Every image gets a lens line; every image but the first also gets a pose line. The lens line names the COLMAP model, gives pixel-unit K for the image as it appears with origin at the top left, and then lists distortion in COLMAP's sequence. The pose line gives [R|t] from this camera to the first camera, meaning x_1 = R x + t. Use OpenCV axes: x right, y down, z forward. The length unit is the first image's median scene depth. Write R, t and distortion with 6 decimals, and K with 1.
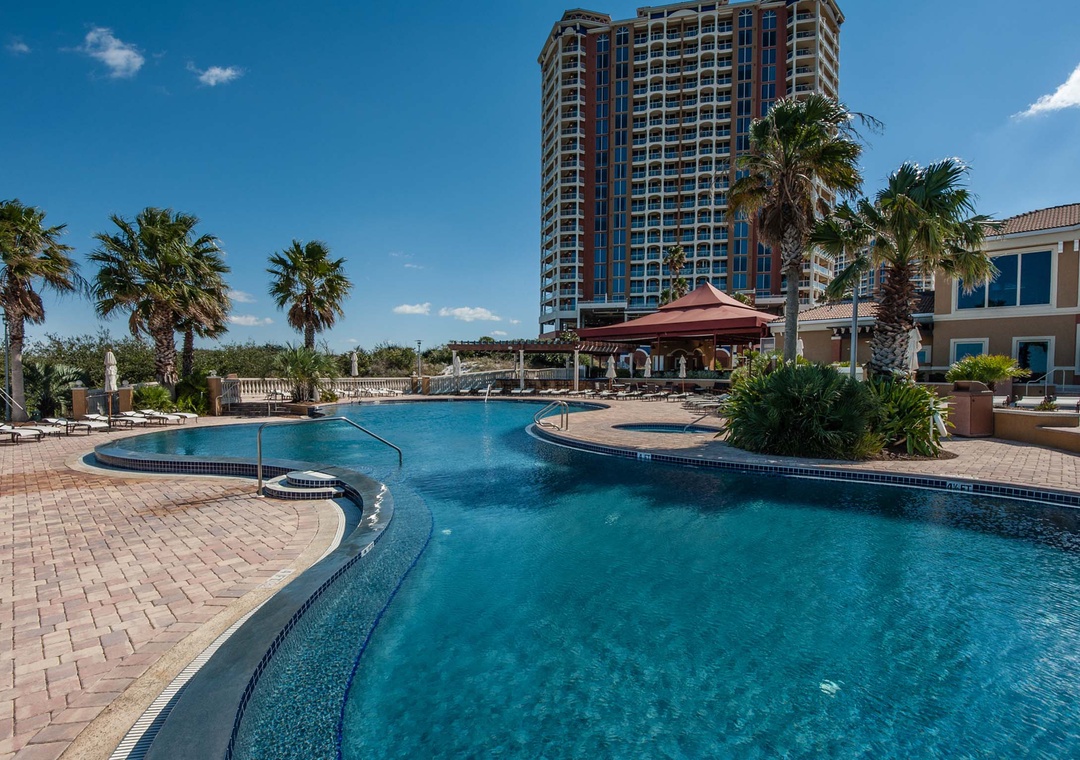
lens RADIAL K [[526.0, 0, 543.0], [0, 526.0, 385.1], [0, 0, 1]] dist [0.051347, -0.042143]
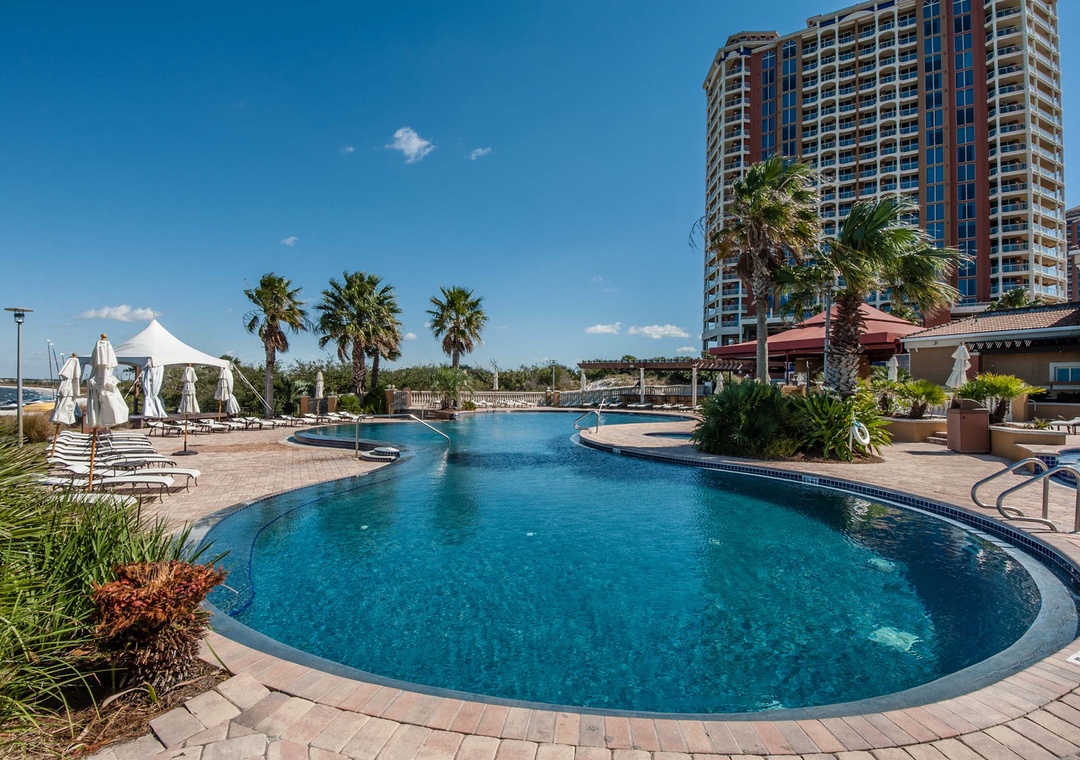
lens RADIAL K [[523.9, 0, 554.3], [0, 523.9, 373.2], [0, 0, 1]] dist [0.029695, -0.027927]
pose [[0.947180, -0.001605, -0.320699, 0.126746], [-0.015609, 0.998572, -0.051097, 0.002617], [0.320323, 0.053403, 0.945802, -0.081893]]
